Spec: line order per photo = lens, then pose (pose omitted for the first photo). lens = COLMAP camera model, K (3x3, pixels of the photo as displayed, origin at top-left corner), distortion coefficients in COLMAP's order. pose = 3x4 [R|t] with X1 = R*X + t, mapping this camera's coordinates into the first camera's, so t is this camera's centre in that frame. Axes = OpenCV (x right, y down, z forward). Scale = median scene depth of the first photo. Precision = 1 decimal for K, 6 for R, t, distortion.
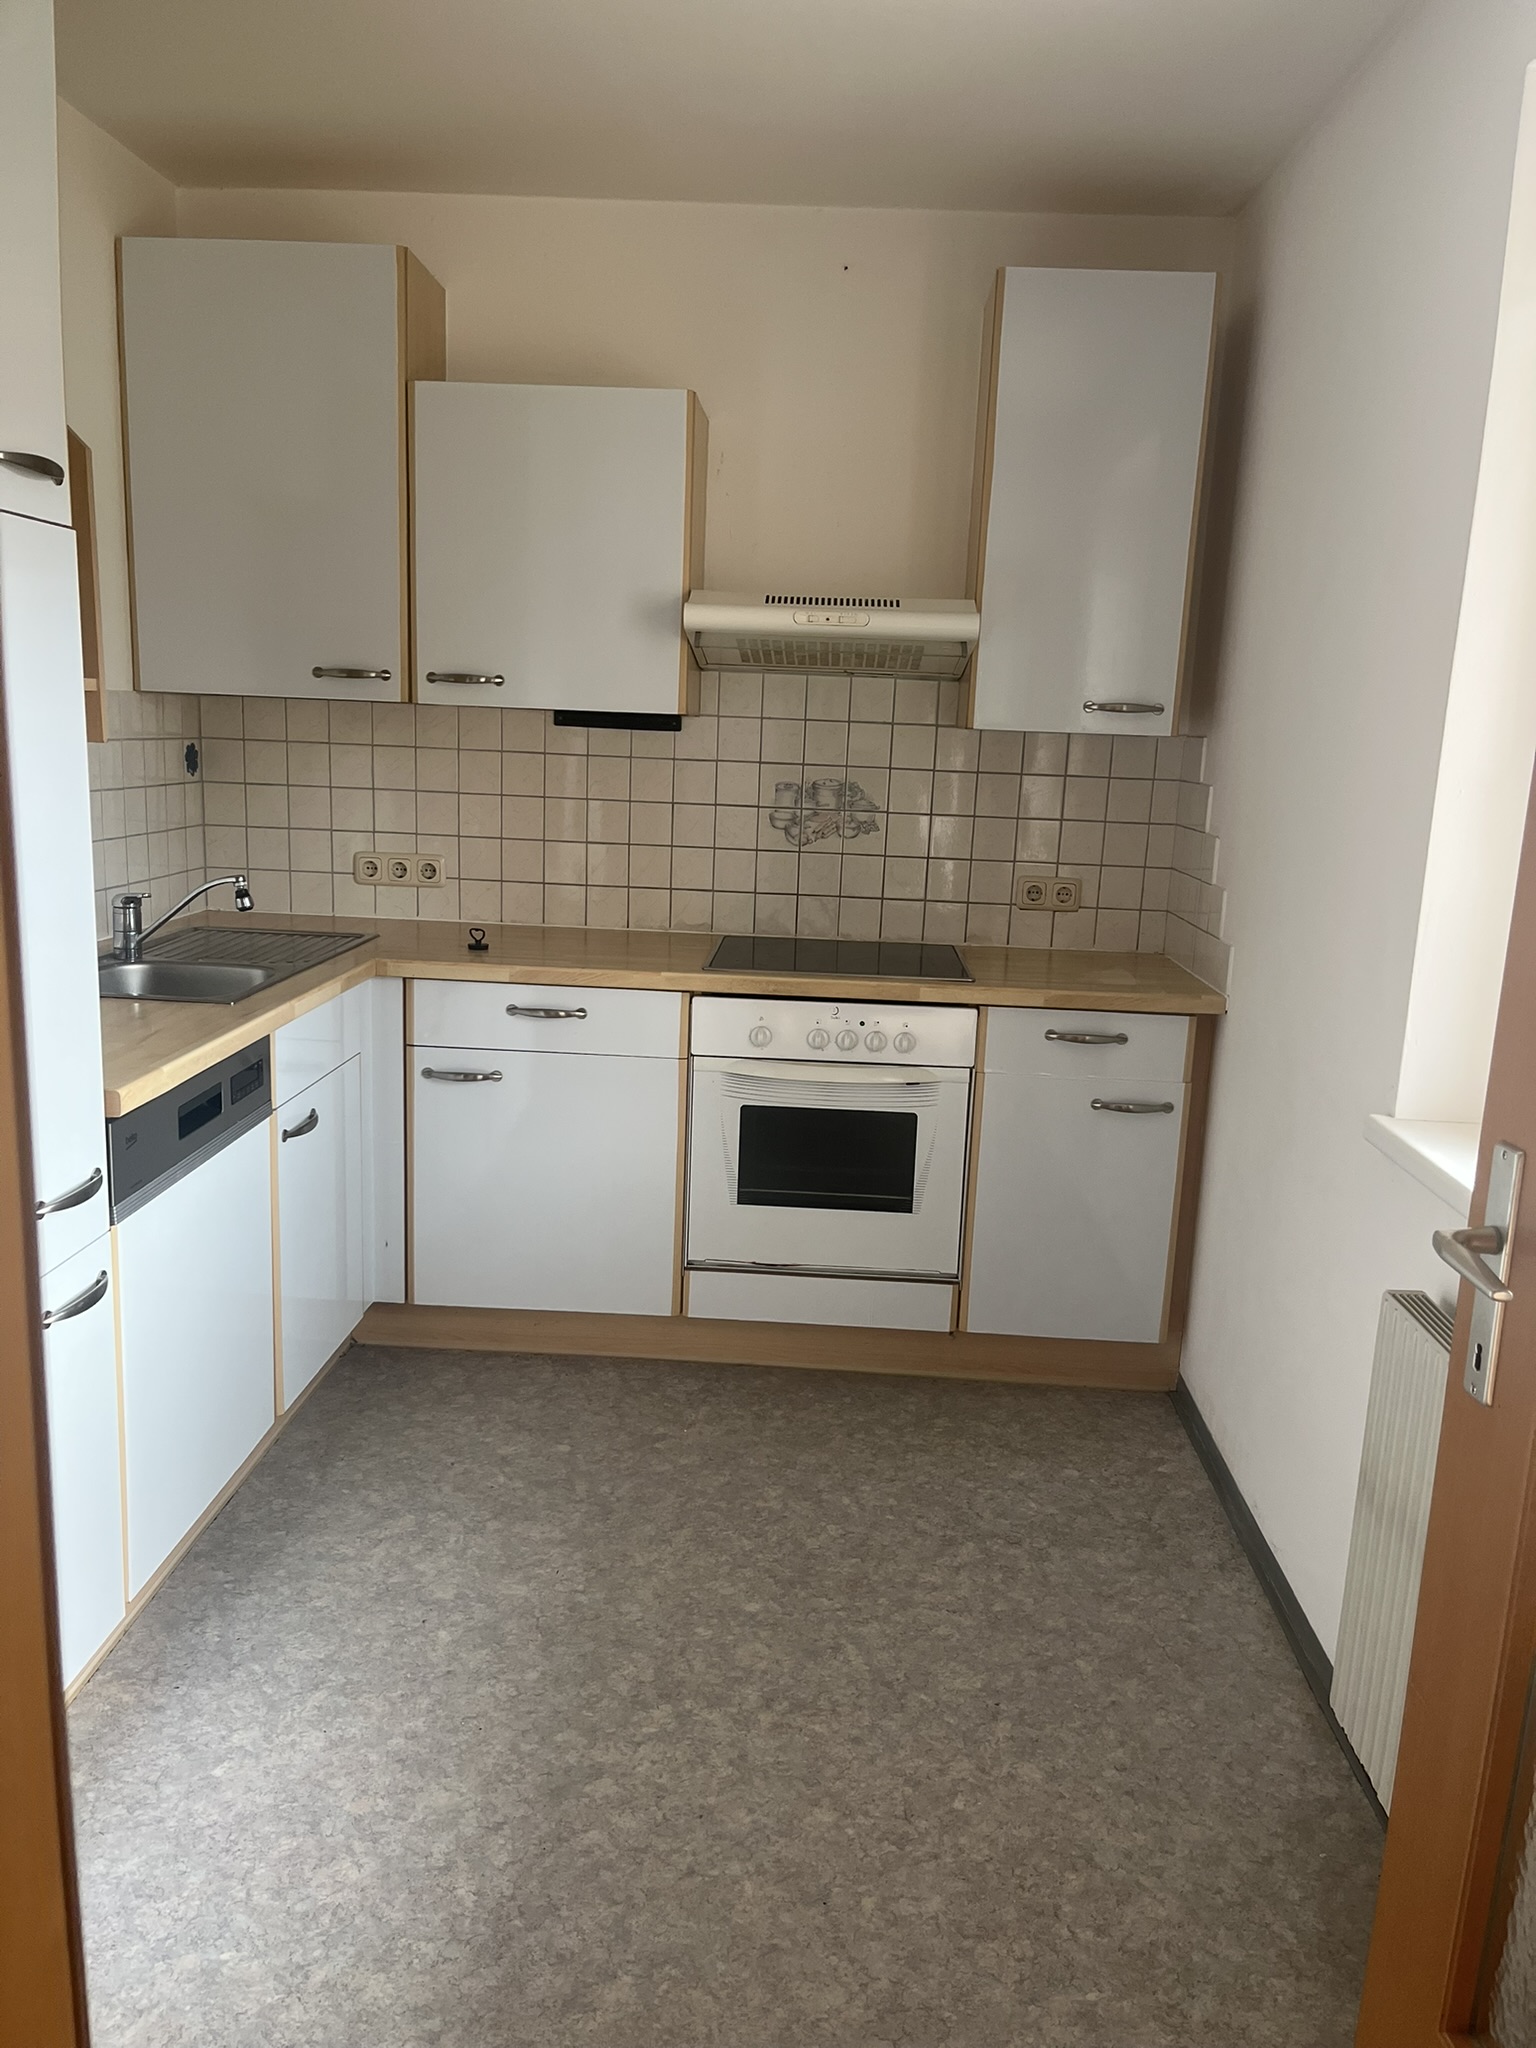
lens RADIAL K [[1560.4, 0, 777.9], [0, 1560.4, 1035.0], [0, 0, 1]] dist [0.064938, -0.086913]
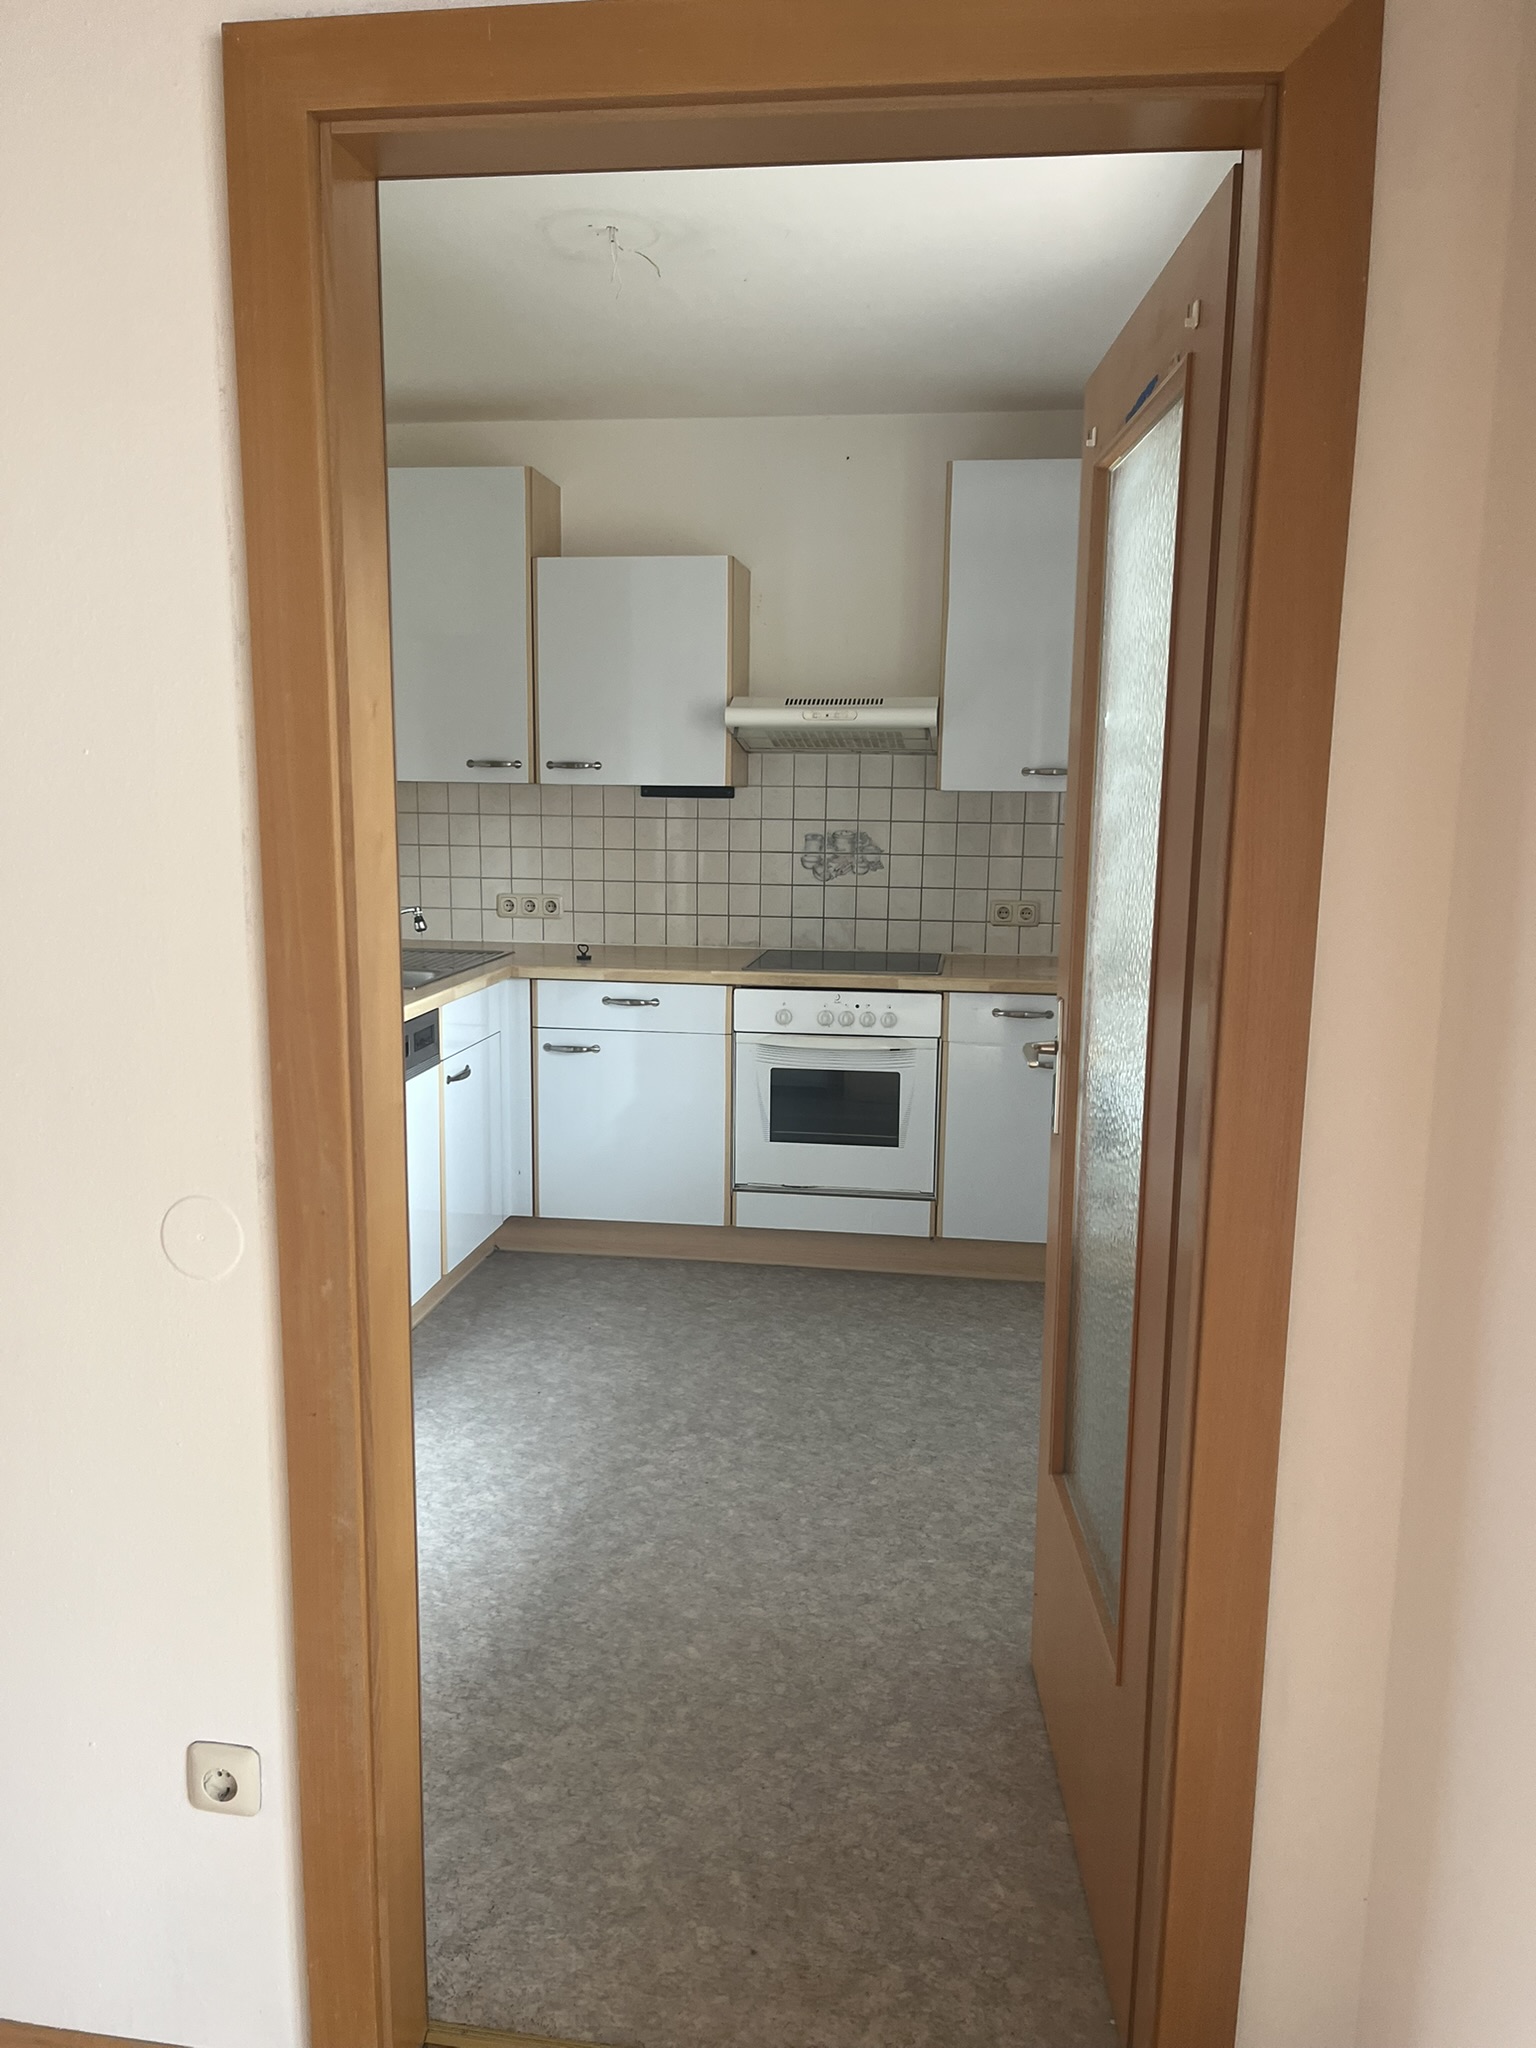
lens RADIAL K [[1560.4, 0, 762.6], [0, 1560.4, 1028.7], [0, 0, 1]] dist [0.064938, -0.086913]
pose [[0.994666, -0.012488, -0.102394, 0.110542], [0.007998, 0.998993, -0.044146, 0.071773], [0.102842, 0.043091, 0.993764, -0.365680]]
